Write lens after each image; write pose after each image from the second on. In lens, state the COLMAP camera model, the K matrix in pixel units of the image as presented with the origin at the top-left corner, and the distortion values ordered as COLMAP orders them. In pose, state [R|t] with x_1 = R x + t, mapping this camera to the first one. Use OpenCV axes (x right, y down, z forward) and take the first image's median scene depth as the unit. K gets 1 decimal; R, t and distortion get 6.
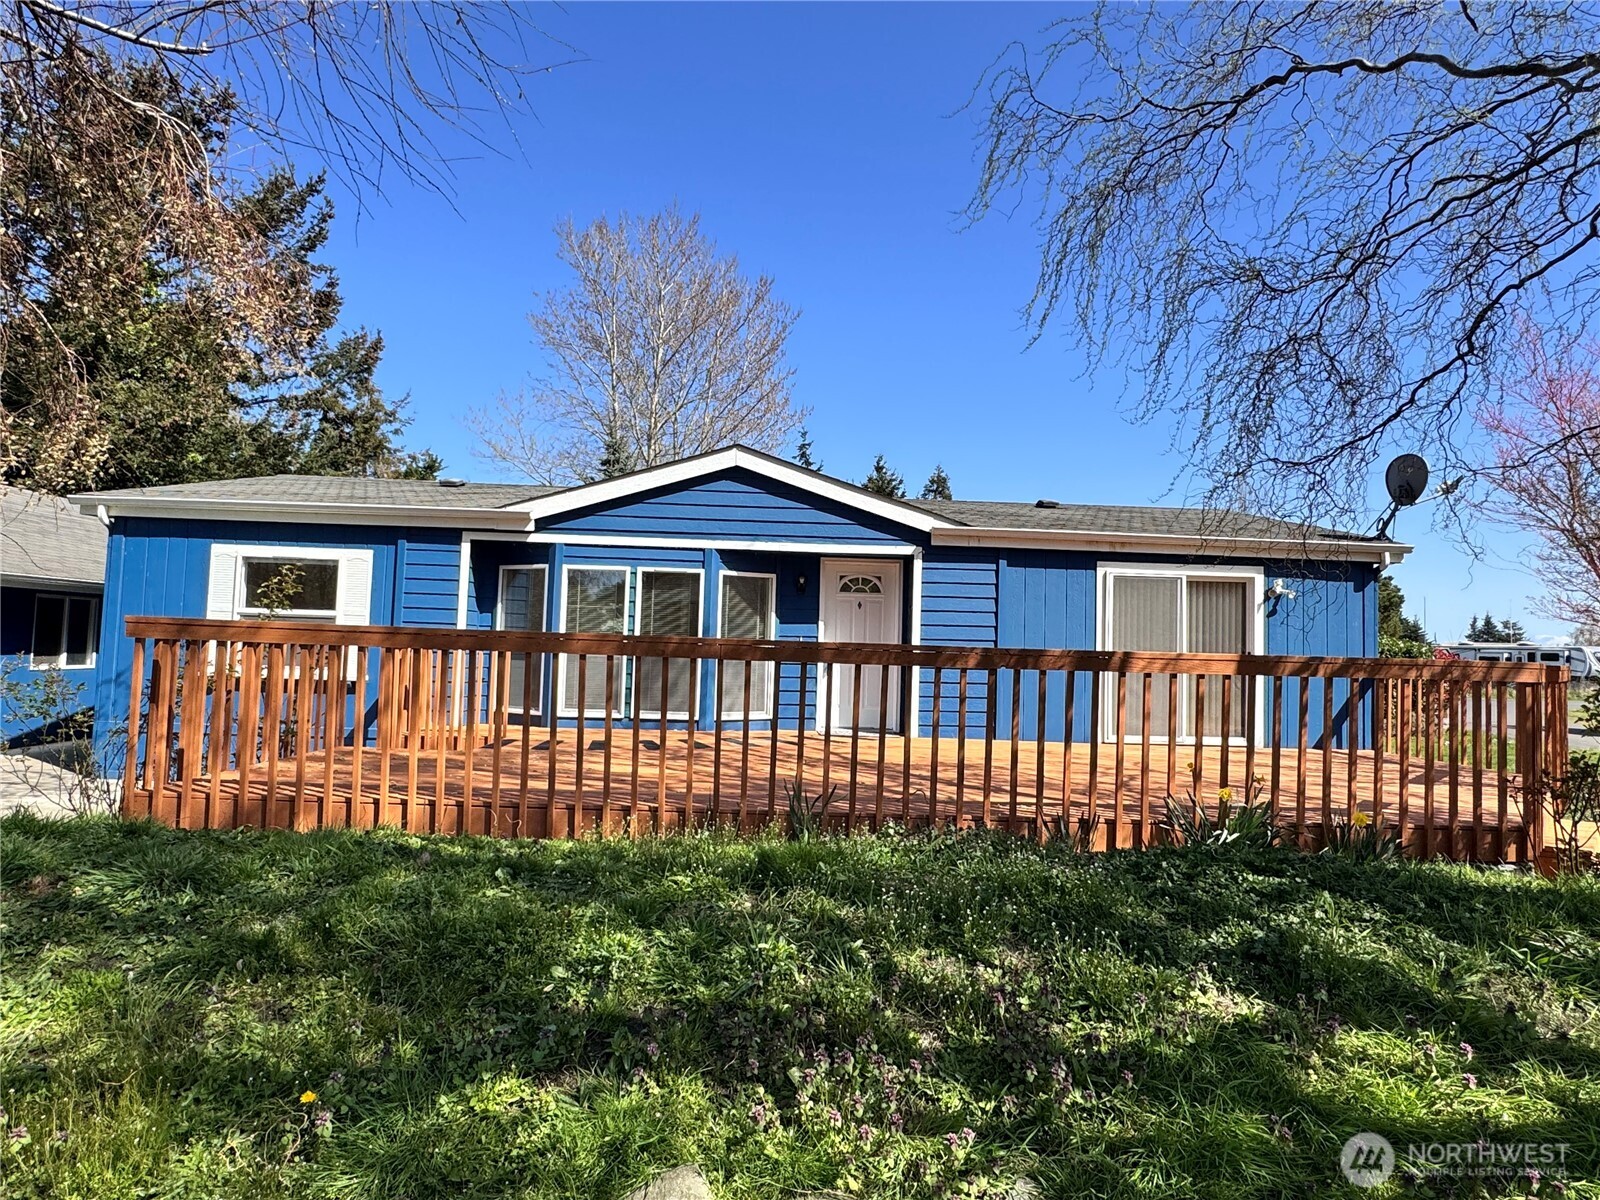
lens RADIAL K [[912.3, 0, 806.0], [0, 912.3, 596.7], [0, 0, 1]] dist [-0.006862, 0.003350]
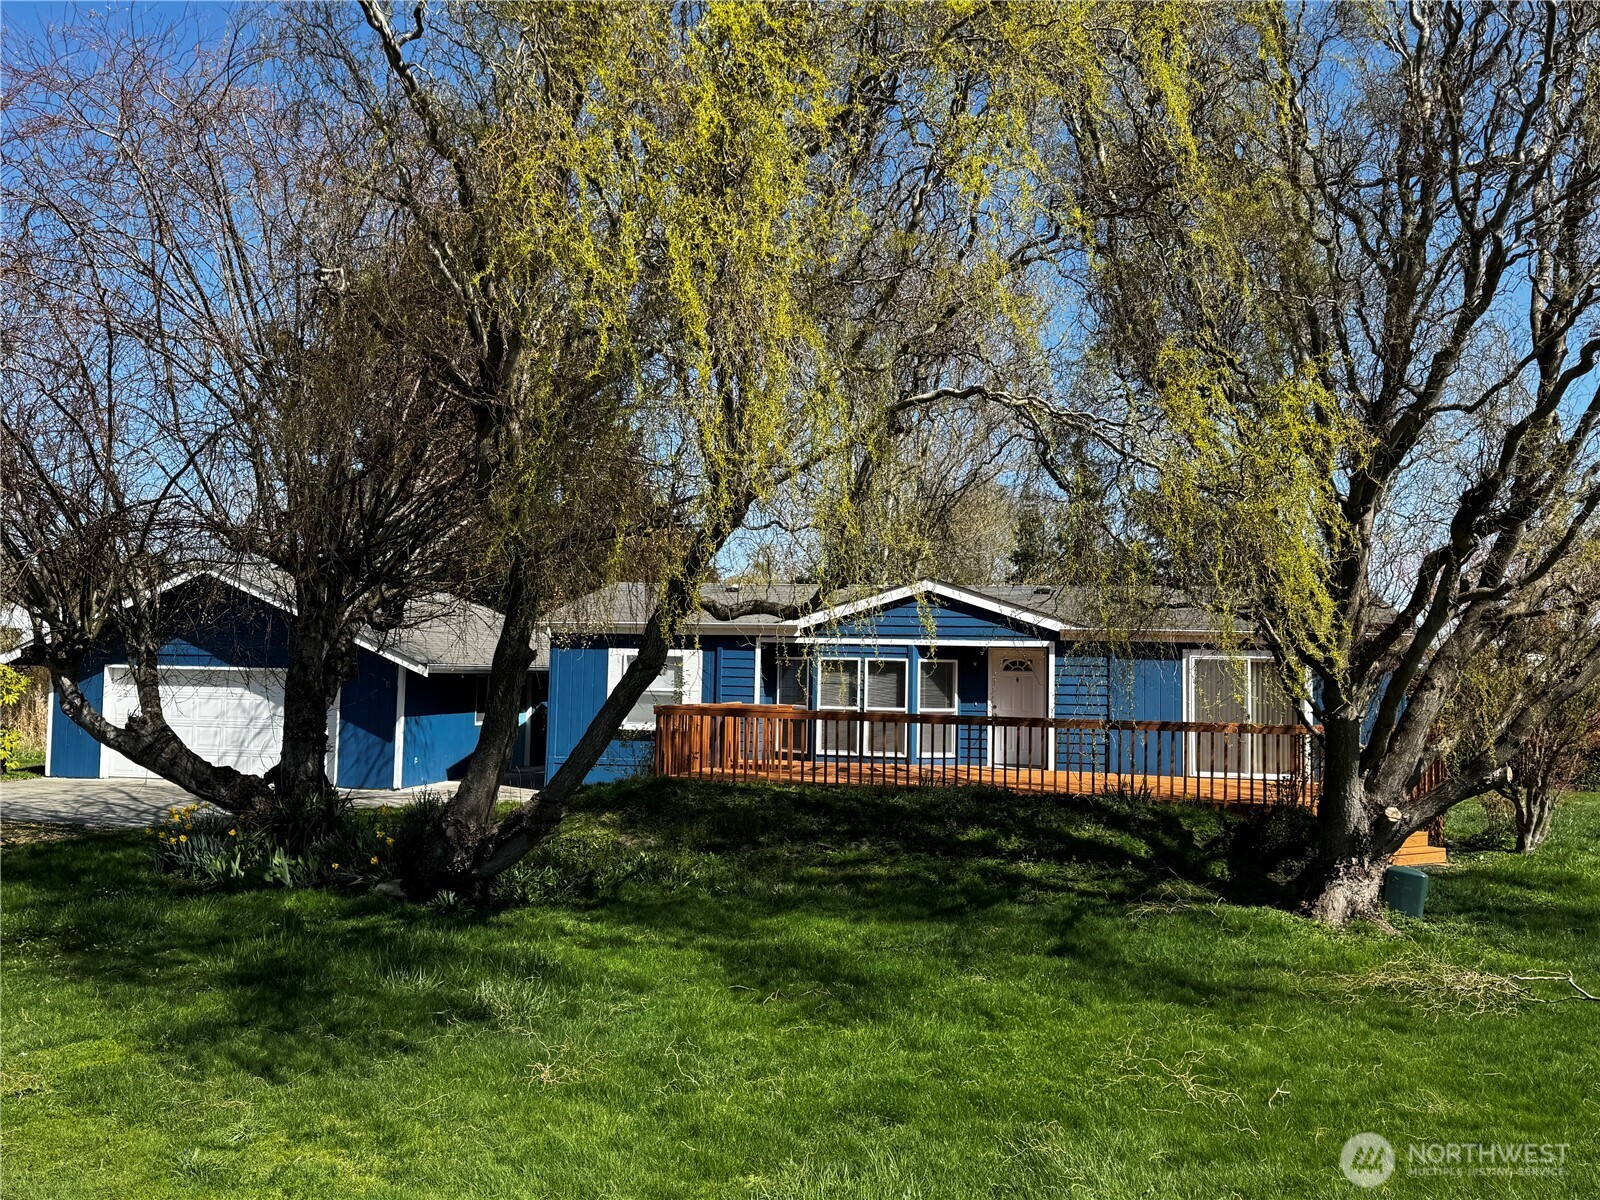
lens RADIAL K [[1329.1, 0, 797.8], [0, 1329.1, 598.1], [0, 0, 1]] dist [0.094104, 0.000382]
pose [[0.969244, -0.022206, -0.245099, 0.254386], [0.021501, 0.999753, -0.005549, -0.121875], [0.245162, 0.000109, 0.969482, -1.189455]]
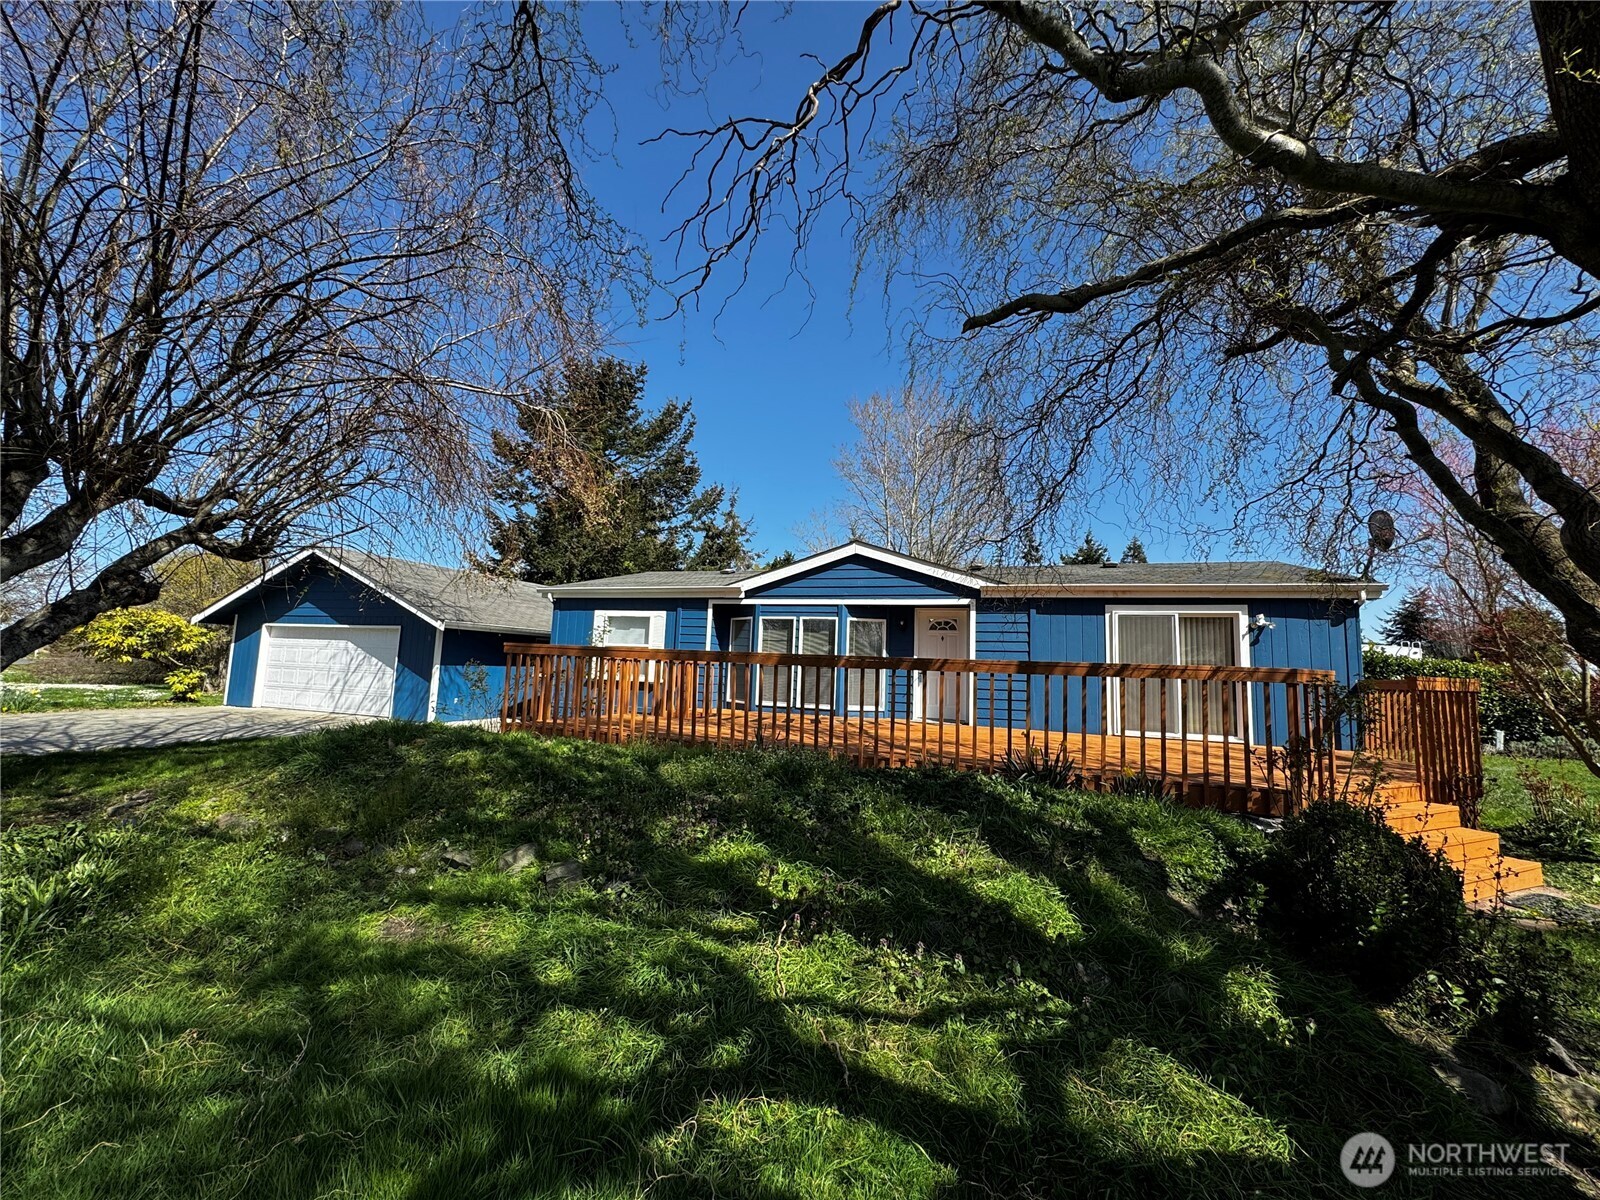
lens RADIAL K [[640.4, 0, 805.2], [0, 640.4, 597.2], [0, 0, 1]] dist [-0.001549, 0.000049]
pose [[0.926065, -0.035841, -0.375657, 0.264680], [0.010167, 0.997488, -0.070105, 0.013542], [0.377226, 0.061102, 0.924103, -0.089587]]
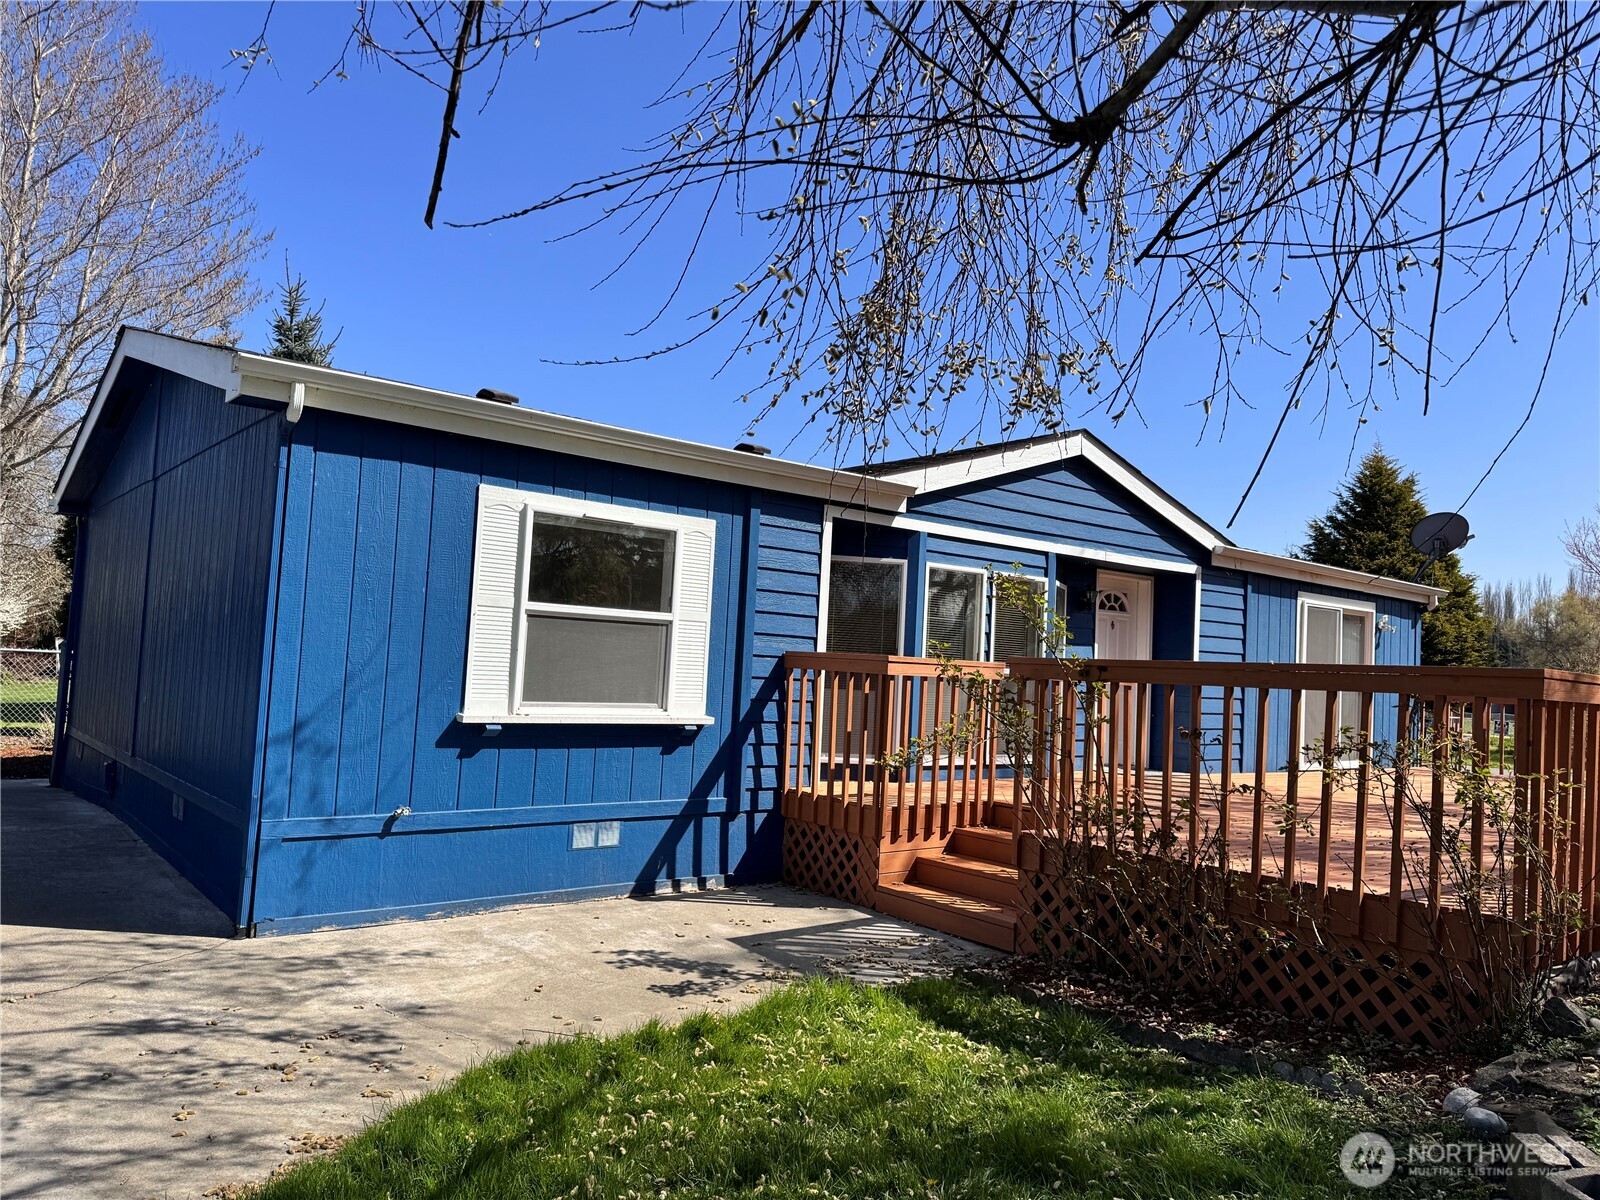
lens RADIAL K [[1126.3, 0, 799.1], [0, 1126.3, 596.5], [0, 0, 1]] dist [0.050208, -0.028066]
pose [[0.804780, 0.046375, 0.591758, -0.869516], [-0.060819, 0.998139, 0.004490, -0.004520], [-0.590449, -0.039604, 0.806103, 0.316549]]
